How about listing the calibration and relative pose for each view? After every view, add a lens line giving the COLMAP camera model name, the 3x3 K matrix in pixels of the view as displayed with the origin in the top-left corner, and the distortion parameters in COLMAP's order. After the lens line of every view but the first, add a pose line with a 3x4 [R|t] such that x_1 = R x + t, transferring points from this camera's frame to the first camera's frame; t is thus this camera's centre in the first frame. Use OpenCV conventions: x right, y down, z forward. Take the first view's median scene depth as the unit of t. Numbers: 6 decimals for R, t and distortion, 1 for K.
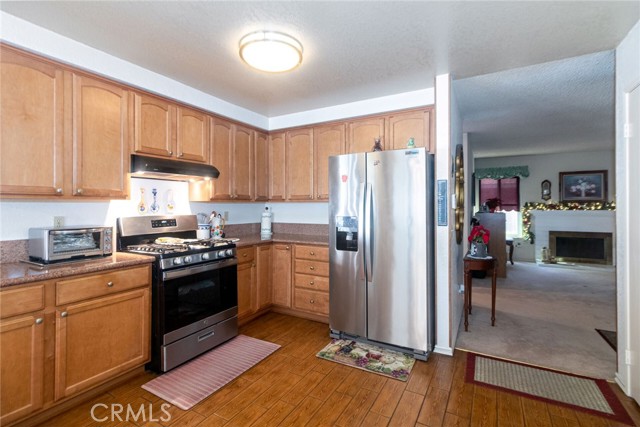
lens RADIAL K [[297.7, 0, 319.2], [0, 297.7, 204.9], [0, 0, 1]] dist [0.005755, 0.000992]
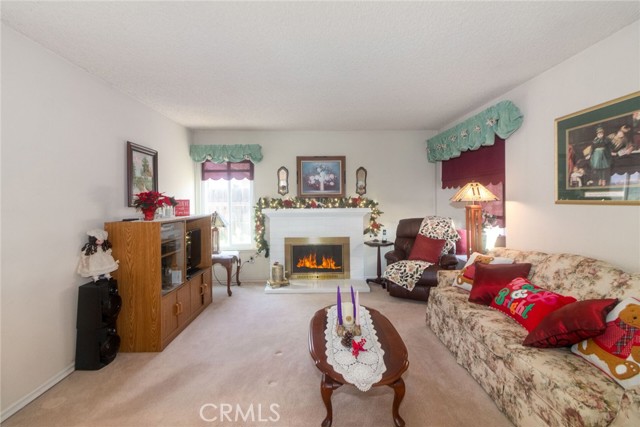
lens RADIAL K [[297.7, 0, 317.9], [0, 297.7, 200.3], [0, 0, 1]] dist [0.005755, 0.000992]
pose [[0.857020, -0.009643, 0.515194, 1.011120], [0.004791, 0.999931, 0.010746, -0.021596], [-0.515262, -0.006742, 0.857006, 0.752135]]
